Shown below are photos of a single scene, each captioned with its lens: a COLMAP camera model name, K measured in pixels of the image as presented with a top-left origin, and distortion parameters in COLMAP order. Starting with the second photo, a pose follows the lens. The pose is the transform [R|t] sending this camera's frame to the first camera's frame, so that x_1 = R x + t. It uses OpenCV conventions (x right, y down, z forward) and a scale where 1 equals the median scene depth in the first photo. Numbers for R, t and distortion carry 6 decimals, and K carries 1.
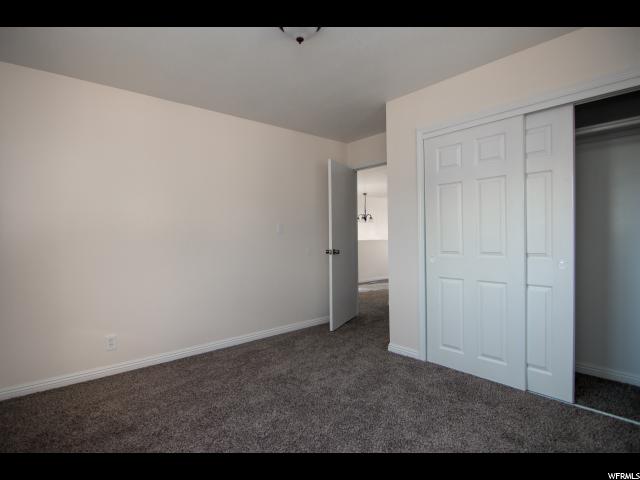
lens RADIAL K [[323.8, 0, 315.4], [0, 323.8, 241.7], [0, 0, 1]] dist [-0.005221, -0.012782]
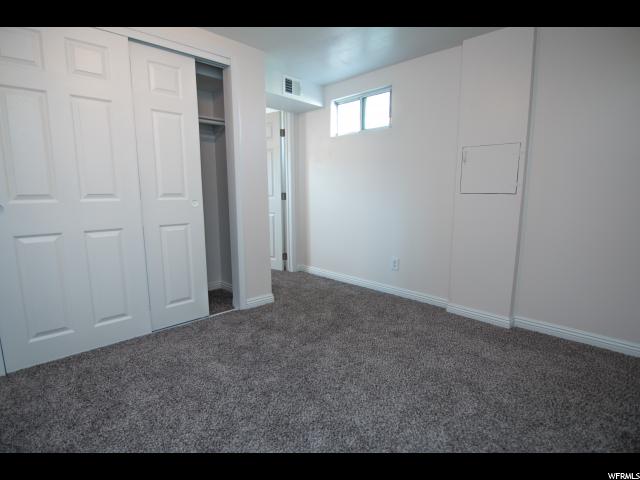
lens RADIAL K [[323.8, 0, 315.4], [0, 323.8, 241.7], [0, 0, 1]] dist [-0.005221, -0.012782]
pose [[-0.090615, -0.129414, 0.987442, -0.335847], [0.007886, 0.991396, 0.130656, 0.049838], [-0.995855, 0.019627, -0.088815, 0.544827]]
